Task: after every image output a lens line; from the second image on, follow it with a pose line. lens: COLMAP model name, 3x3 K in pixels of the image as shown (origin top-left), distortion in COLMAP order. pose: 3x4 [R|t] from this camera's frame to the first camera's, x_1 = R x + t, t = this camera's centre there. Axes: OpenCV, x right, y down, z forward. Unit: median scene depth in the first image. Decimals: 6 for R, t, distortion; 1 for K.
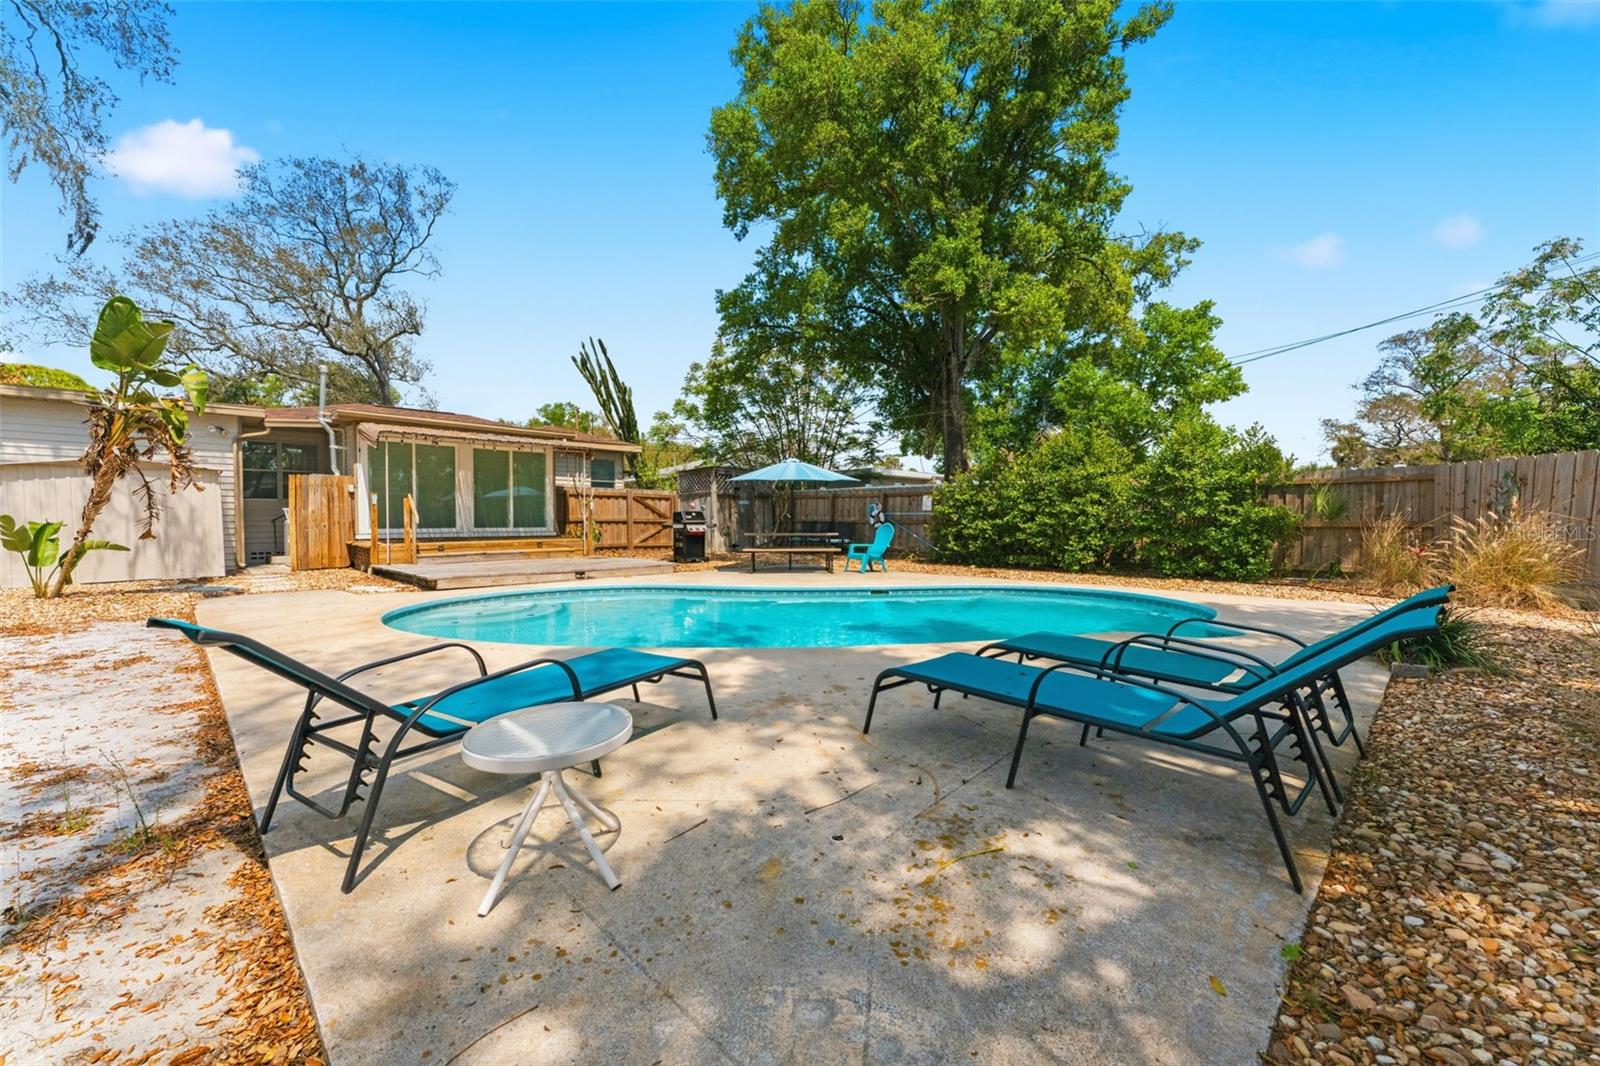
lens RADIAL K [[635.5, 0, 800.0], [0, 635.5, 533.0], [0, 0, 1]] dist [0.000190, 0.000136]
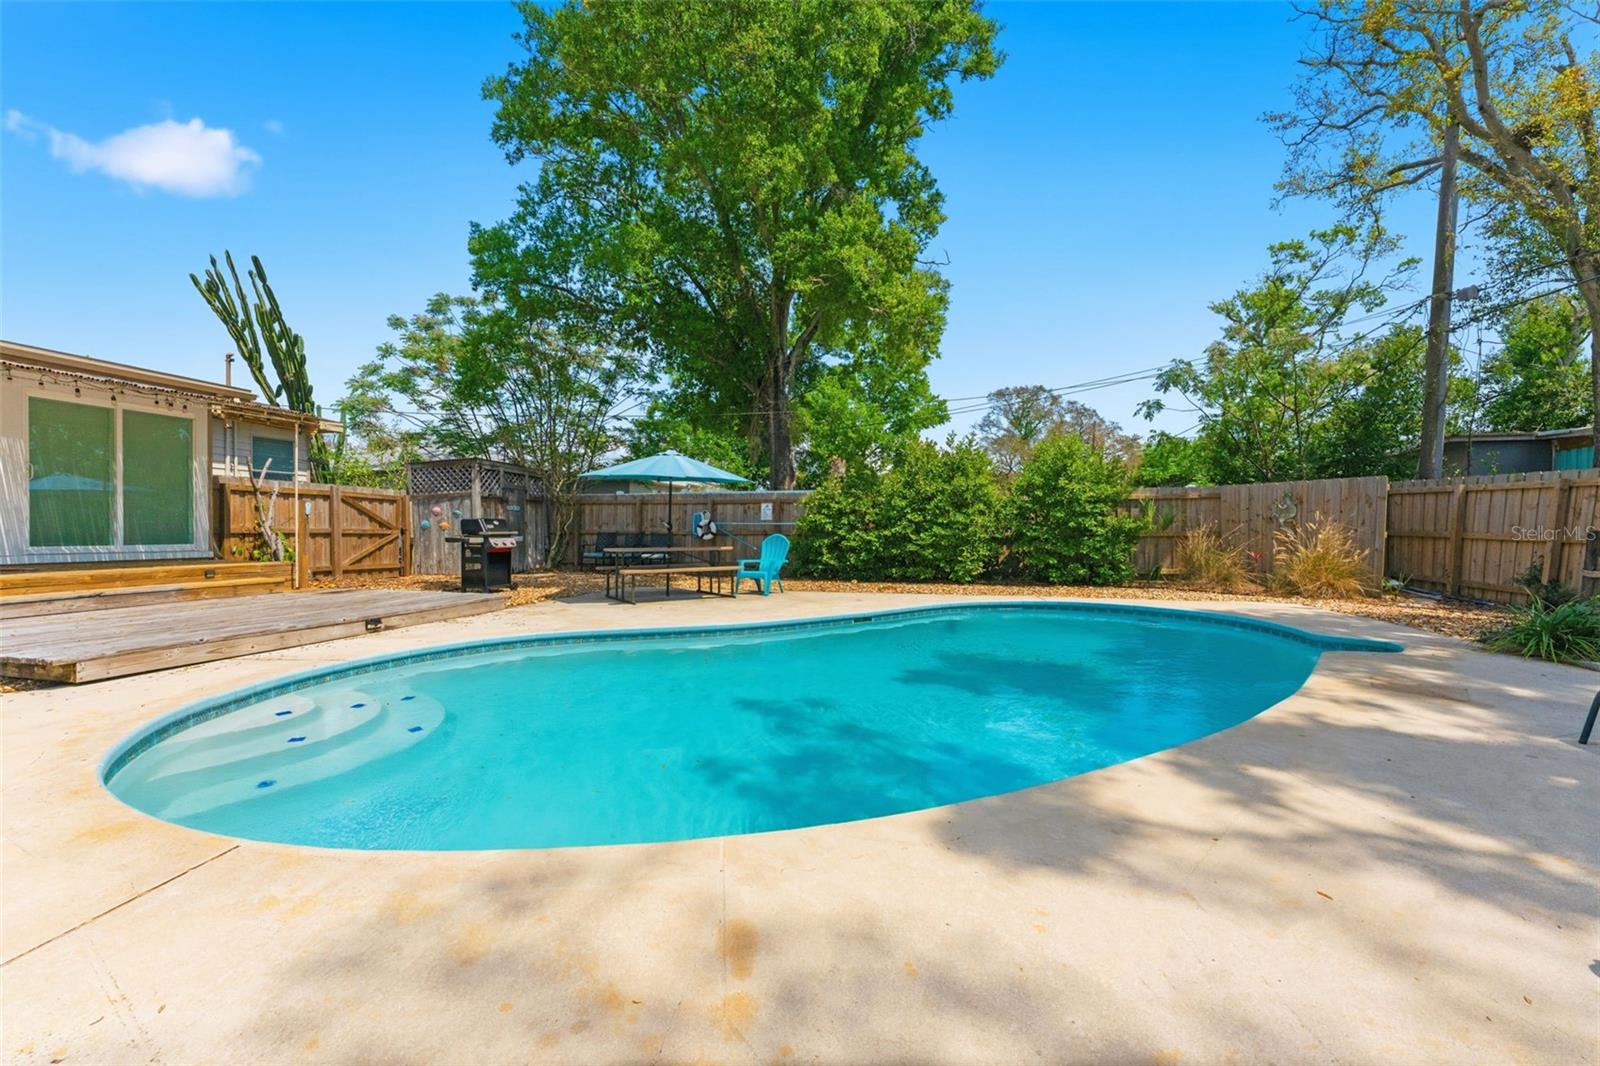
lens RADIAL K [[635.5, 0, 800.0], [0, 635.5, 533.0], [0, 0, 1]] dist [0.000190, 0.000136]
pose [[0.864740, -0.002597, 0.502213, -0.208300], [0.011374, 0.999831, -0.014416, -0.003854], [-0.502091, 0.018178, 0.864624, 0.203327]]
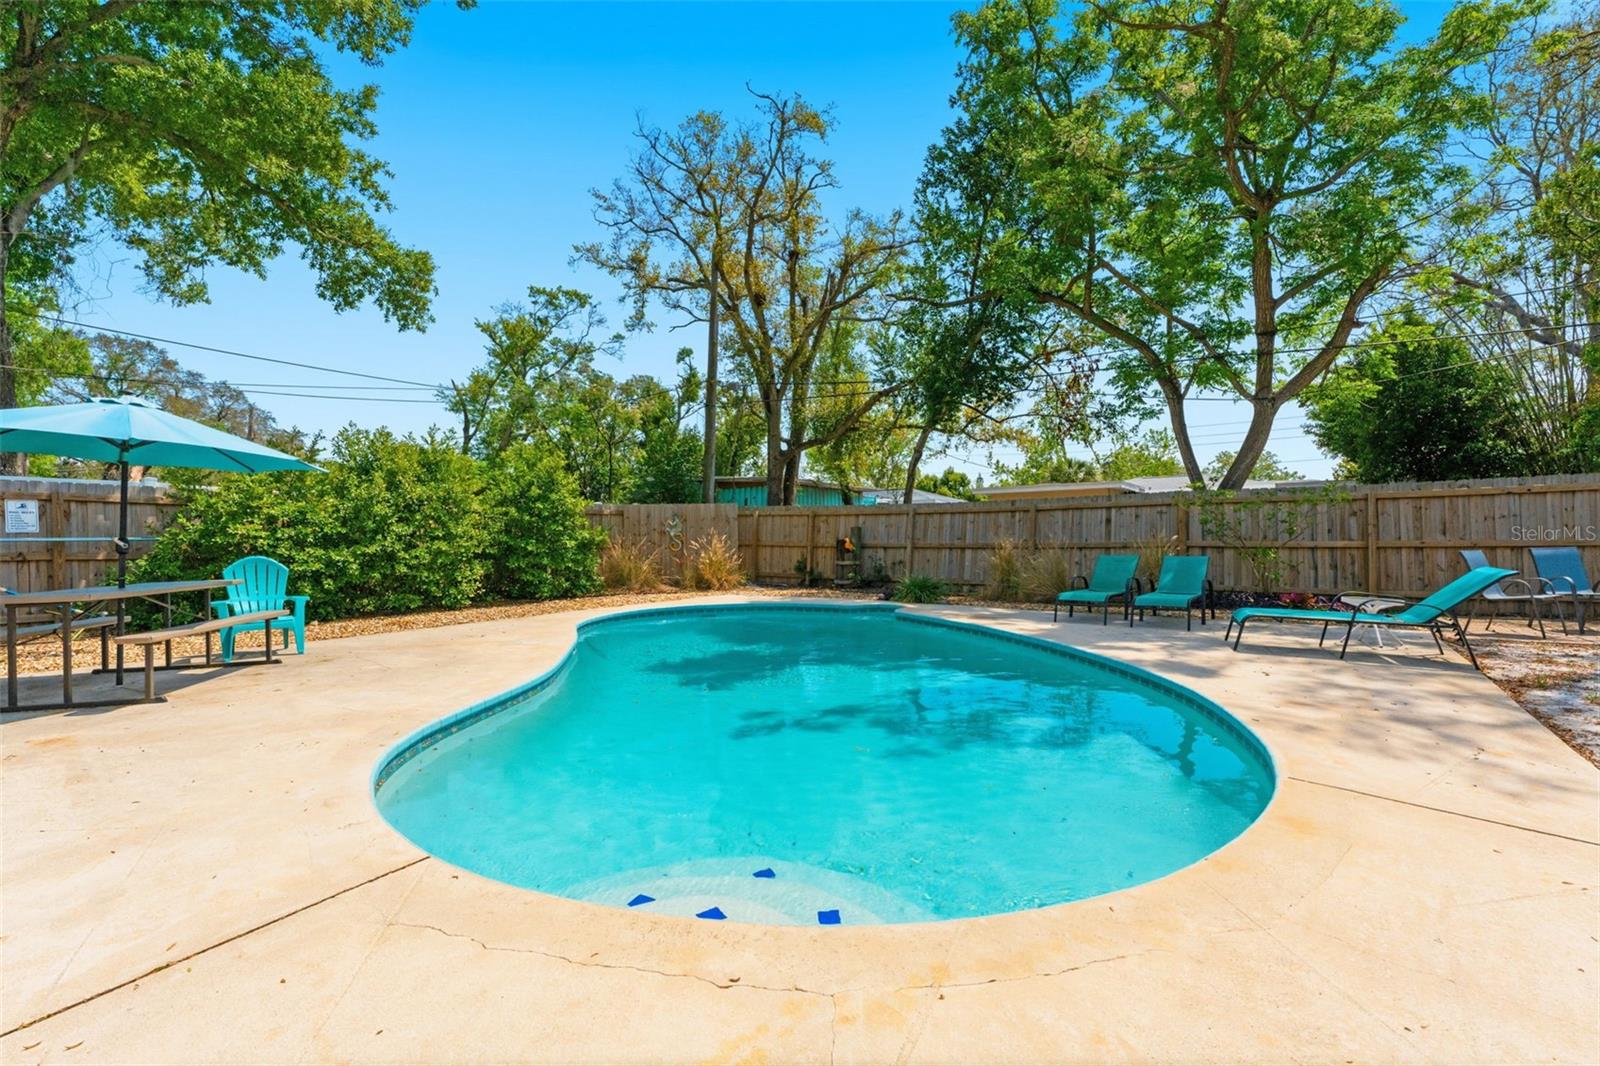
lens RADIAL K [[710.9, 0, 800.0], [0, 710.9, 533.0], [0, 0, 1]] dist [-0.000885, -0.000130]
pose [[-0.171690, 0.008639, 0.985113, -0.408719], [0.034160, 0.999412, -0.002811, -0.014414], [-0.984559, 0.033169, -0.171885, 0.528126]]
